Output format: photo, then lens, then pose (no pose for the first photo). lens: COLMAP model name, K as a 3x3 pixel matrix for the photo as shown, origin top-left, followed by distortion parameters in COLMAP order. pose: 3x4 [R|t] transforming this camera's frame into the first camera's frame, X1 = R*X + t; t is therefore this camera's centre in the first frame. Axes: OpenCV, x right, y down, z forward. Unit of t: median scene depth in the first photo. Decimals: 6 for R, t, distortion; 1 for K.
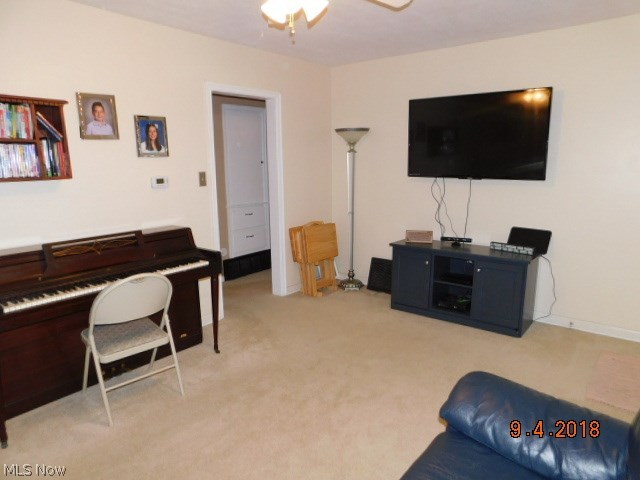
lens RADIAL K [[430.8, 0, 316.9], [0, 430.8, 242.6], [0, 0, 1]] dist [-0.046964, 0.029759]
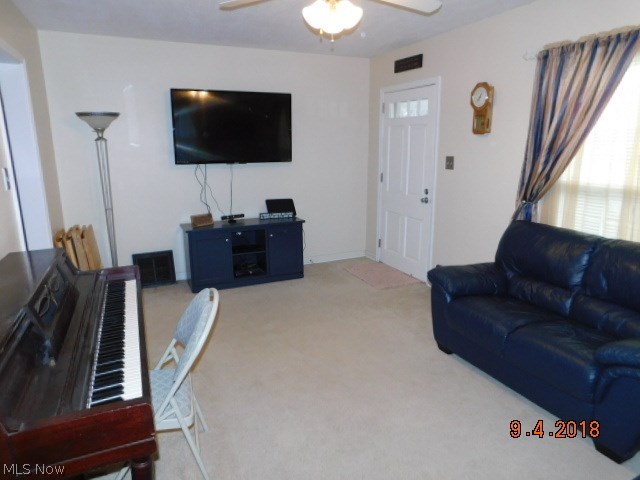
lens RADIAL K [[430.8, 0, 317.5], [0, 430.8, 237.7], [0, 0, 1]] dist [-0.046964, 0.029759]
pose [[0.468225, -0.189329, 0.863087, -0.566724], [0.173237, 0.977488, 0.120443, -0.050359], [-0.866461, 0.093124, 0.490483, 0.241094]]
